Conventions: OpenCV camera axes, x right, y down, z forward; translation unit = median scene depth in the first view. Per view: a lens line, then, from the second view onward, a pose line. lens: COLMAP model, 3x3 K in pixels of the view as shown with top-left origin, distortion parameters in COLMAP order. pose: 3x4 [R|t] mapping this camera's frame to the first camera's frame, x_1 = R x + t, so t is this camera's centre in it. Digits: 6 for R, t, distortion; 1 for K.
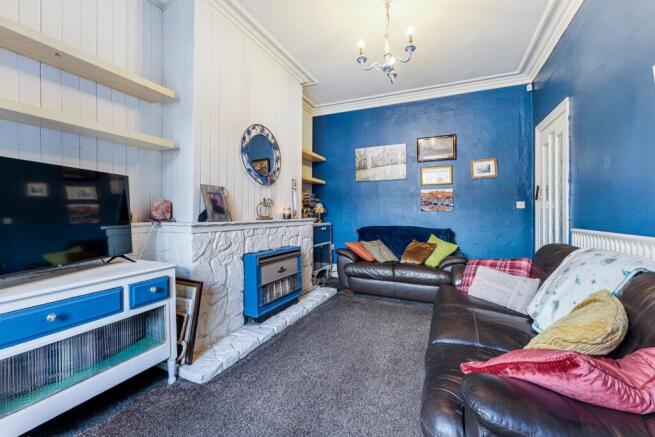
lens RADIAL K [[268.9, 0, 329.2], [0, 268.9, 214.2], [0, 0, 1]] dist [-0.004312, 0.001295]
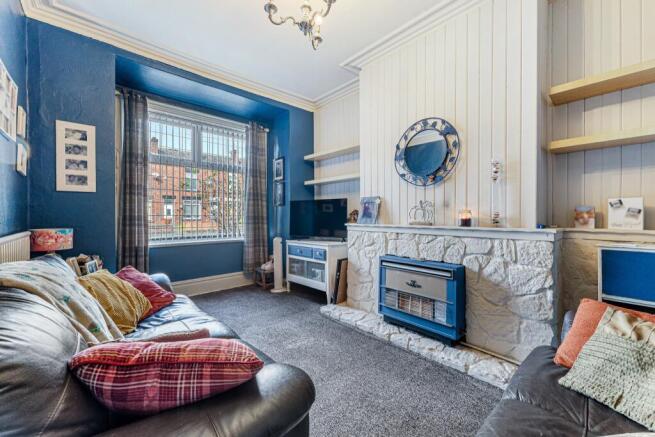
lens RADIAL K [[268.9, 0, 329.5], [0, 268.9, 217.7], [0, 0, 1]] dist [-0.004312, 0.001295]
pose [[-0.401259, 0.014101, -0.915856, 0.727584], [0.002744, 0.999896, 0.014193, -0.018053], [0.915961, 0.003182, -0.401256, 1.118942]]
